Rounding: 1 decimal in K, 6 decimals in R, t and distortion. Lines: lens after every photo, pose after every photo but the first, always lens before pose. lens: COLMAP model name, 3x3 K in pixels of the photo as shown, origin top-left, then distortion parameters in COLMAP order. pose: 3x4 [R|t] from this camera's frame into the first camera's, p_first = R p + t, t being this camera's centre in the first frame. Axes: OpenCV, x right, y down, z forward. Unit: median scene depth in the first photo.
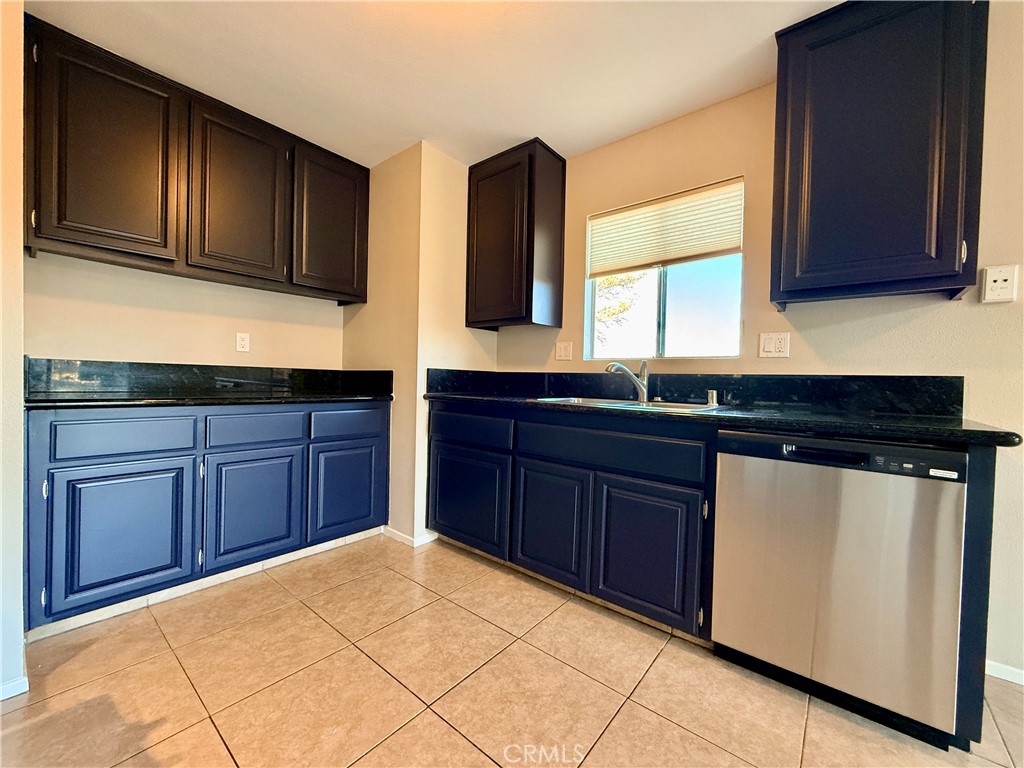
lens RADIAL K [[408.2, 0, 508.9], [0, 408.2, 385.9], [0, 0, 1]] dist [0.000281, -0.000686]
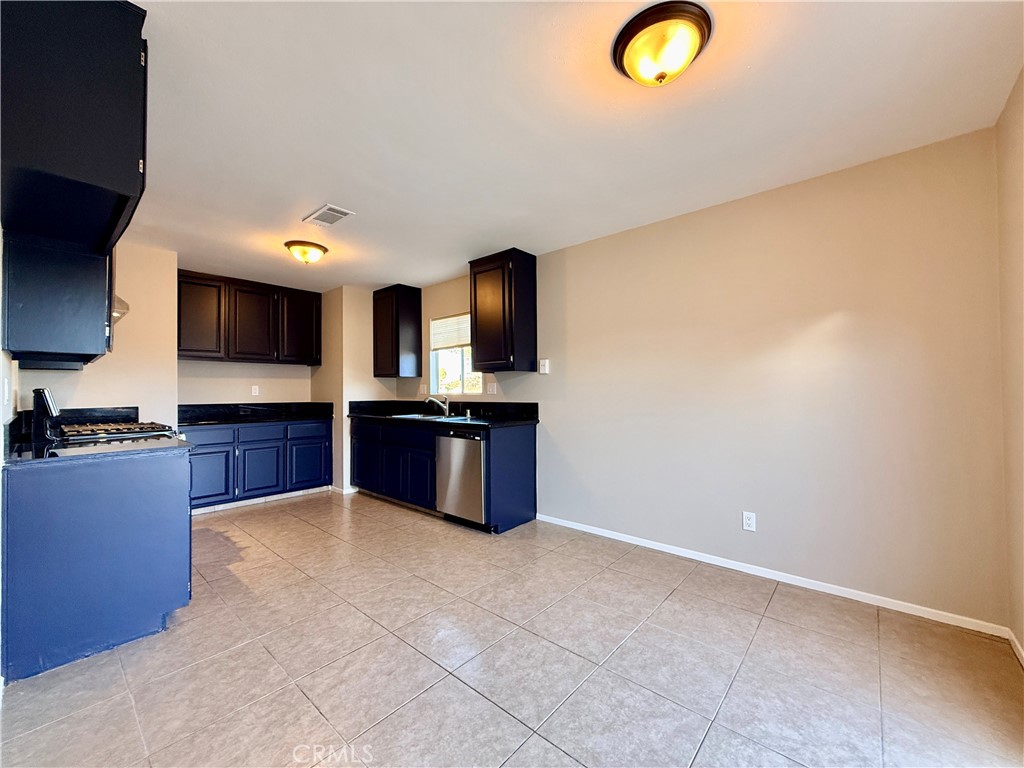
lens RADIAL K [[408.2, 0, 510.6], [0, 408.2, 386.2], [0, 0, 1]] dist [0.000281, -0.000686]
pose [[0.999107, -0.031530, -0.028141, 0.701379], [0.030725, 0.999119, -0.028602, -0.040134], [0.029018, 0.027712, 0.999195, -1.026427]]
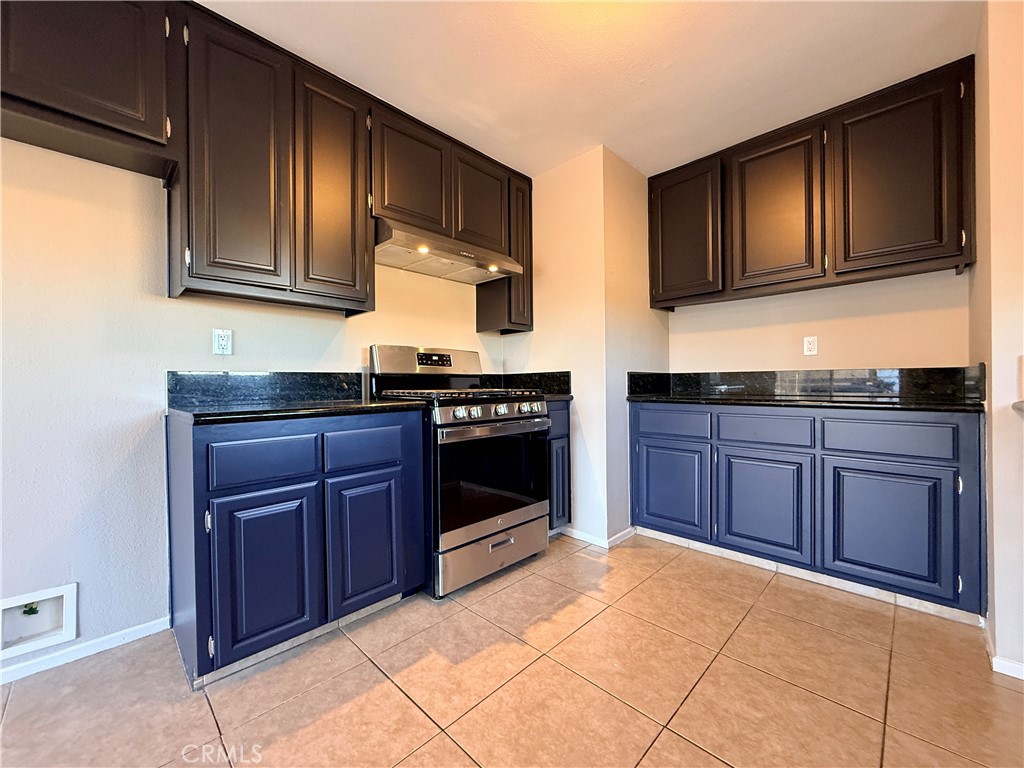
lens RADIAL K [[408.2, 0, 513.4], [0, 408.2, 384.5], [0, 0, 1]] dist [0.000281, -0.000686]
pose [[-0.087150, -0.020326, -0.995988, 0.450736], [-0.008563, 0.999770, -0.019654, 0.013648], [0.996158, 0.006816, -0.087304, 0.422696]]
